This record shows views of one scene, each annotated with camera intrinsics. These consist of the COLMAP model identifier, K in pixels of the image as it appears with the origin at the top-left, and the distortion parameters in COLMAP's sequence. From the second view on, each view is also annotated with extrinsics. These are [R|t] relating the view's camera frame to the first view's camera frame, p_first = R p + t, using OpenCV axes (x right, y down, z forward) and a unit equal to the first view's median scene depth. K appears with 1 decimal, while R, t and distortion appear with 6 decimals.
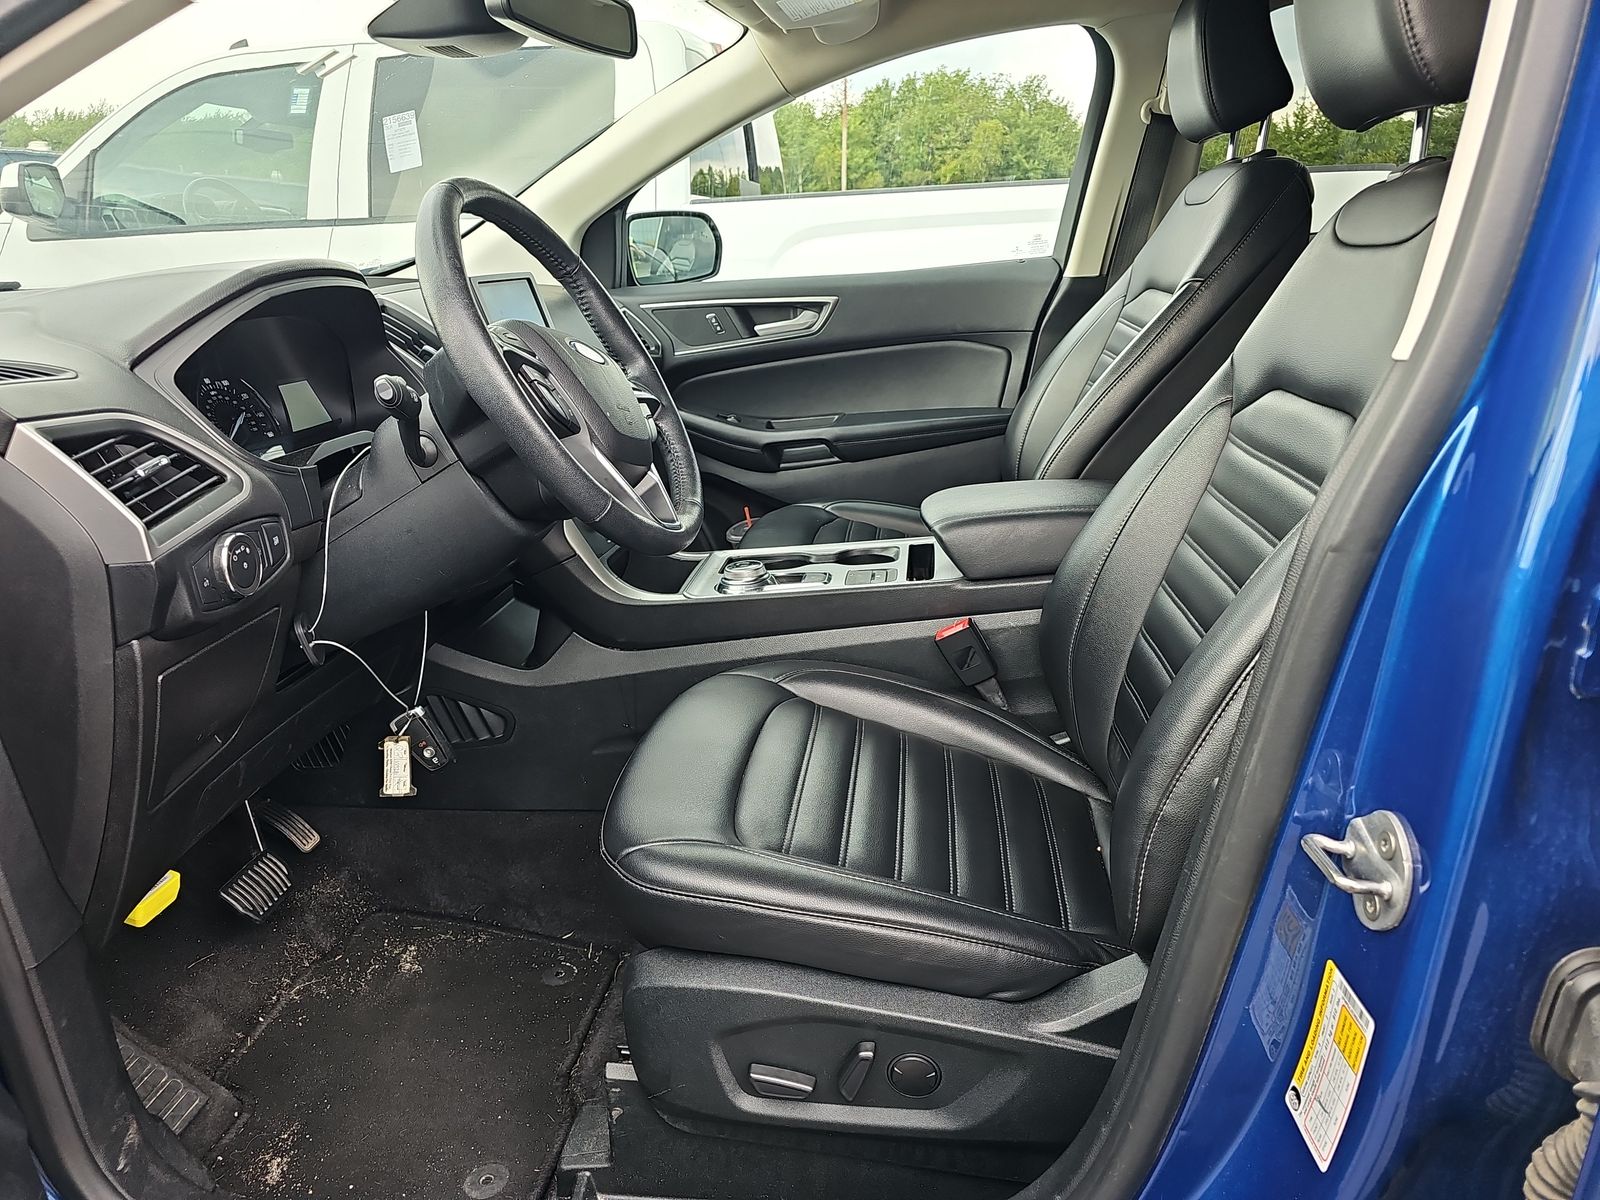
lens RADIAL K [[1064.6, 0, 797.0], [0, 1064.6, 613.7], [0, 0, 1]] dist [0.042415, -0.046731]
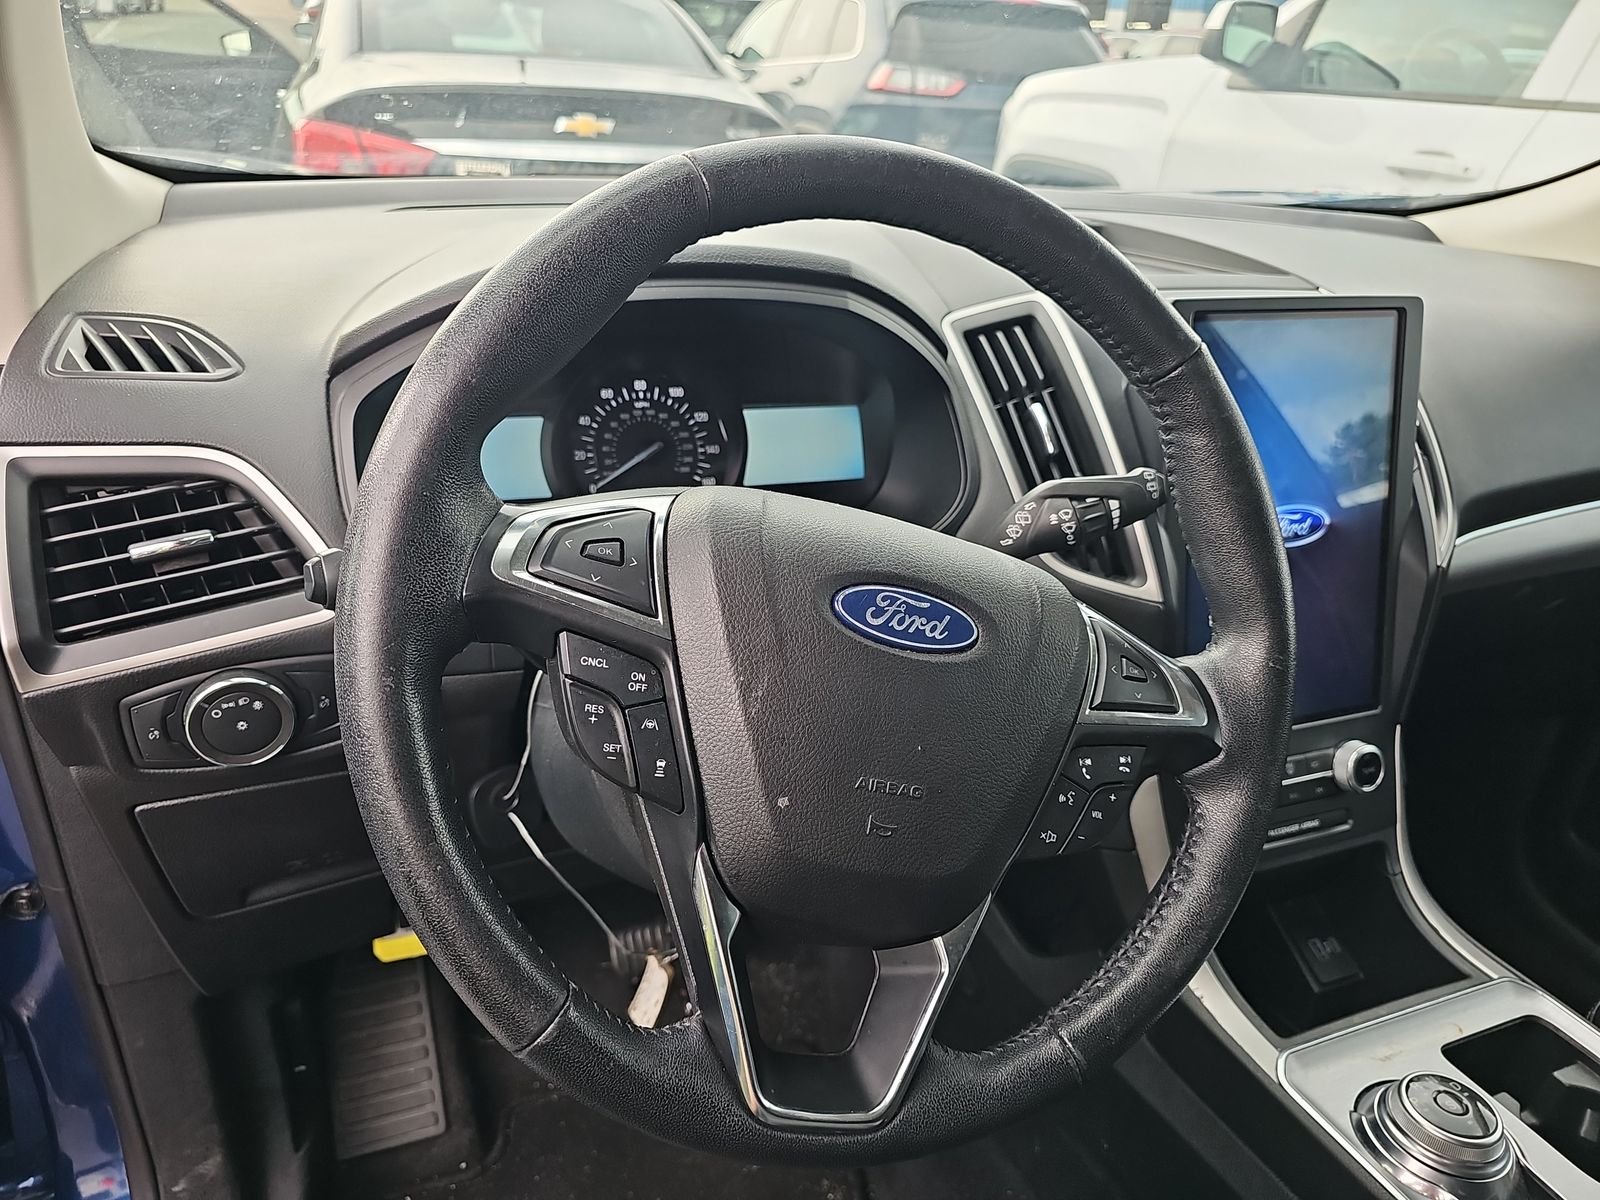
lens RADIAL K [[1064.6, 0, 797.0], [0, 1064.6, 613.7], [0, 0, 1]] dist [0.042415, -0.046731]
pose [[0.468690, 0.458235, -0.755216, 0.078092], [-0.359108, 0.879938, 0.311047, -0.348958], [0.807076, 0.125419, 0.576974, 0.735125]]
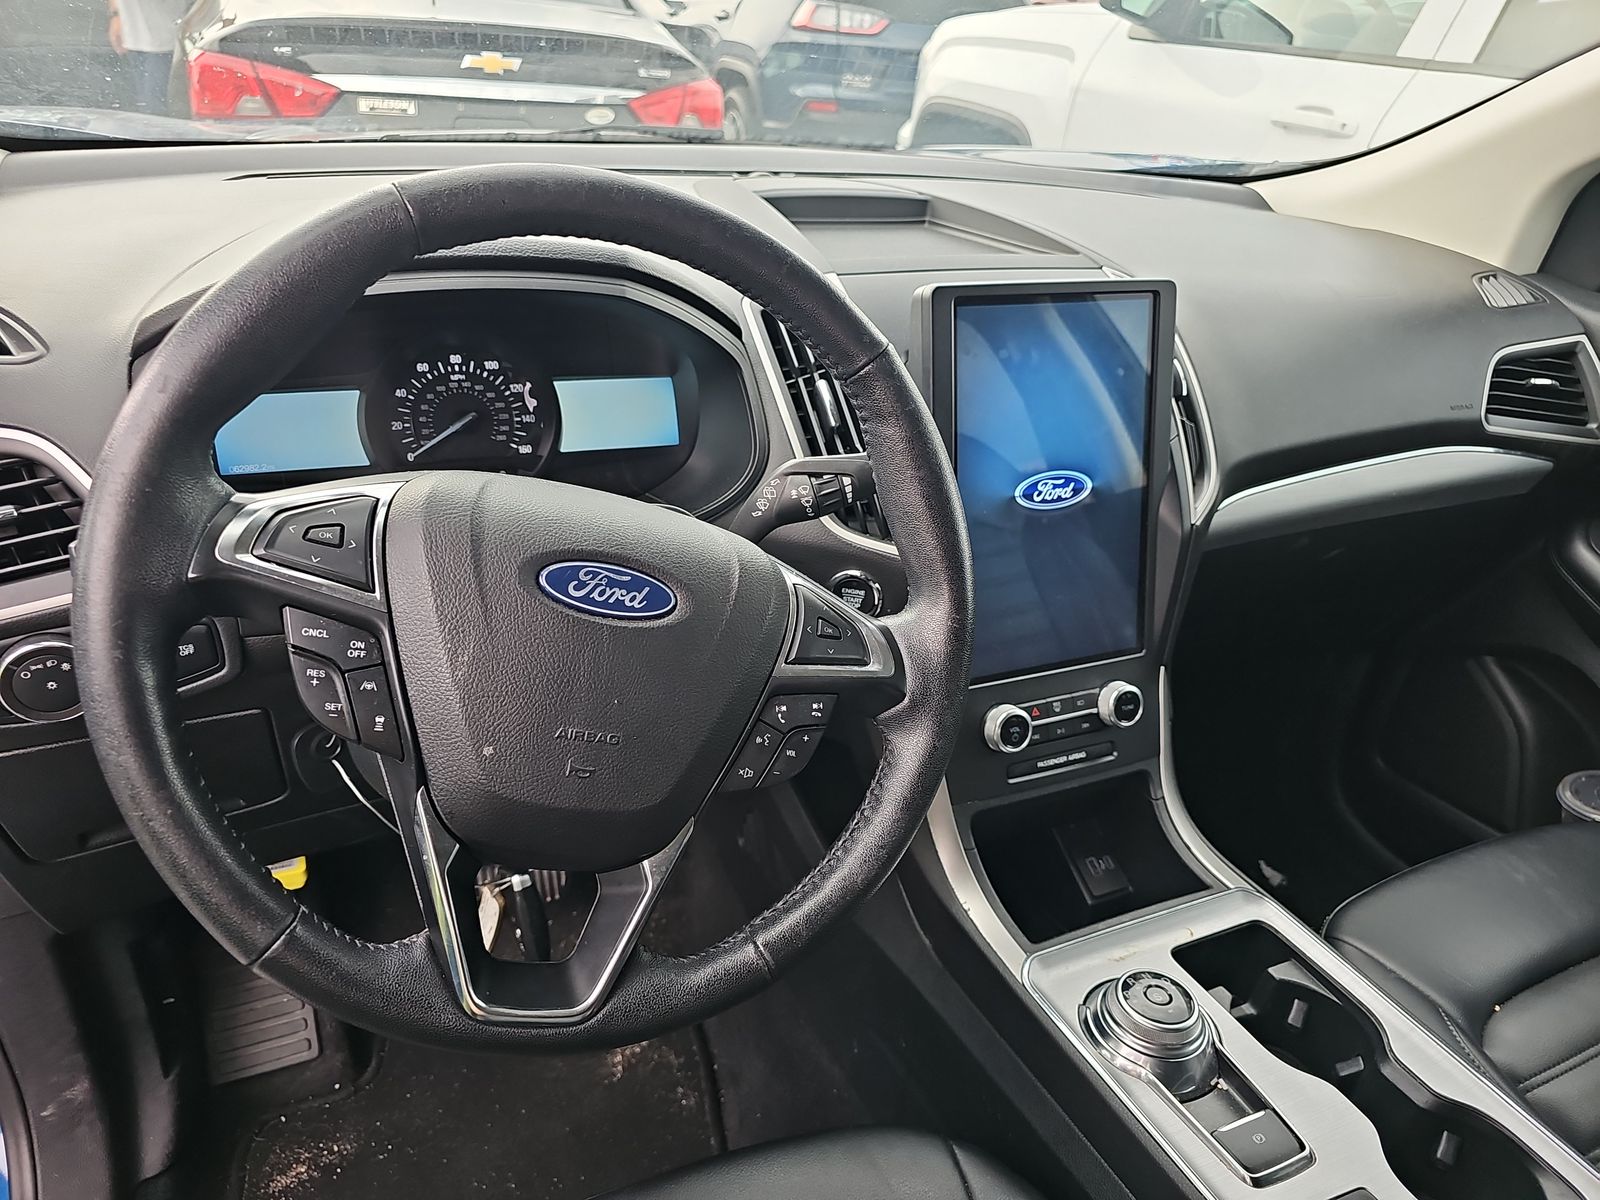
lens RADIAL K [[1059.1, 0, 800.0], [0, 1059.1, 600.0], [0, 0, 1]] dist [0.040651, -0.040206]
pose [[0.511879, 0.487293, -0.707478, 0.164050], [-0.369609, 0.868355, 0.330679, -0.415058], [0.775480, 0.092222, 0.624601, 0.775135]]
